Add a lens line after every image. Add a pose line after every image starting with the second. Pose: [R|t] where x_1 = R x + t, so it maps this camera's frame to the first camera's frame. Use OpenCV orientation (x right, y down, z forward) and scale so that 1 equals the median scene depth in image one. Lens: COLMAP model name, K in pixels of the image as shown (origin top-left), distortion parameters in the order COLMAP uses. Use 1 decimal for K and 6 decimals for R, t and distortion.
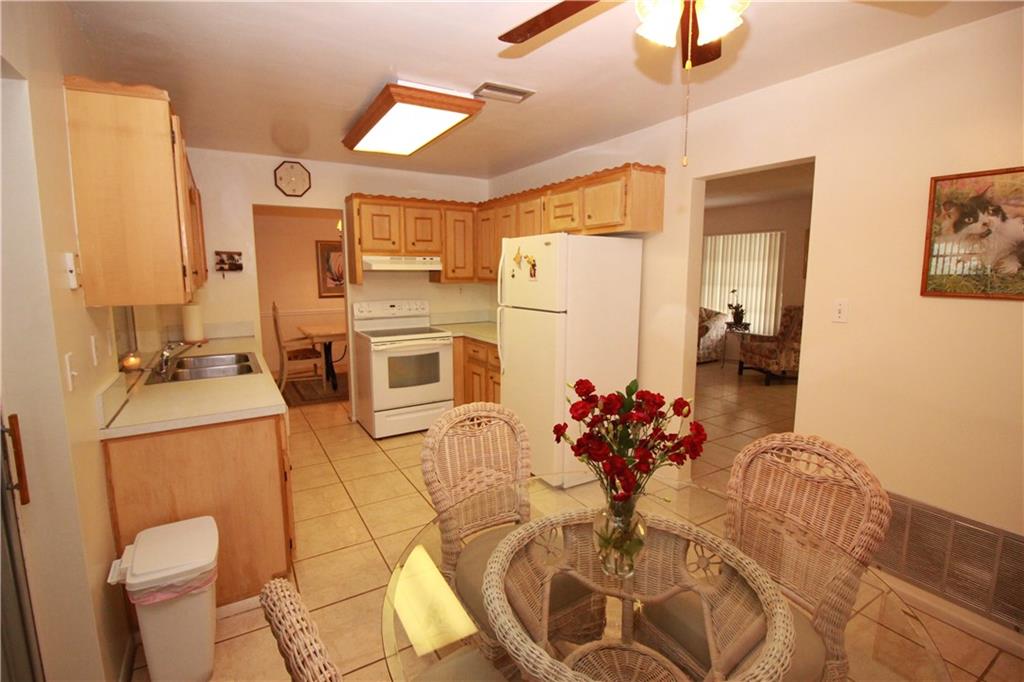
lens RADIAL K [[472.2, 0, 509.2], [0, 472.2, 337.6], [0, 0, 1]] dist [-0.011471, -0.001487]
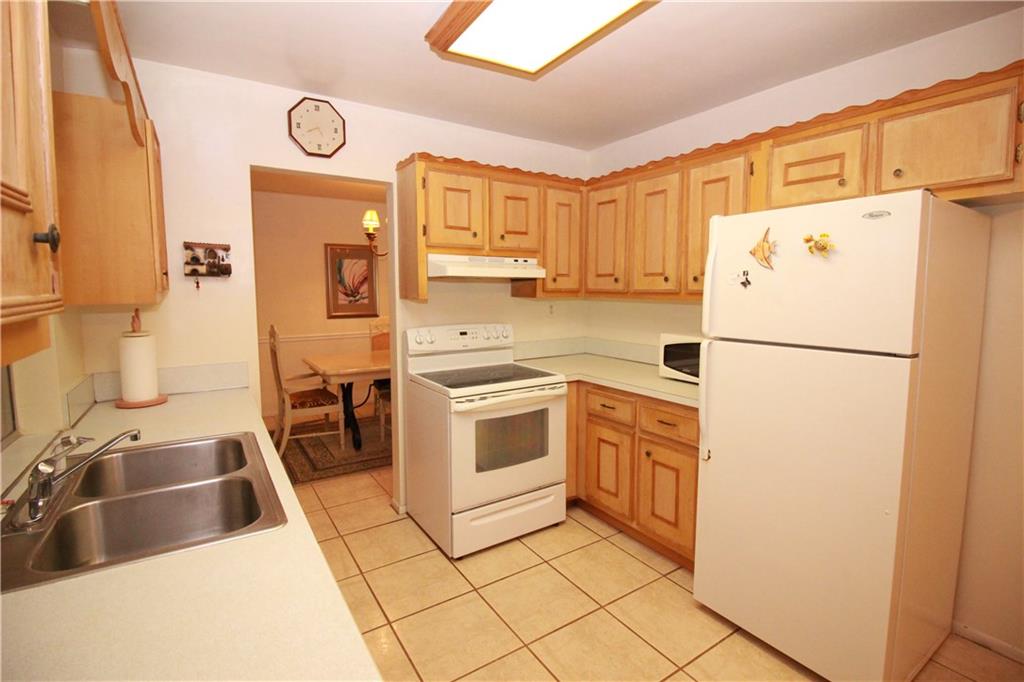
lens RADIAL K [[472.2, 0, 508.0], [0, 472.2, 333.5], [0, 0, 1]] dist [-0.011471, -0.001487]
pose [[0.999520, -0.003446, 0.030799, -0.219881], [0.004794, 0.999028, -0.043811, -0.040365], [-0.030618, 0.043938, 0.998565, 0.372914]]
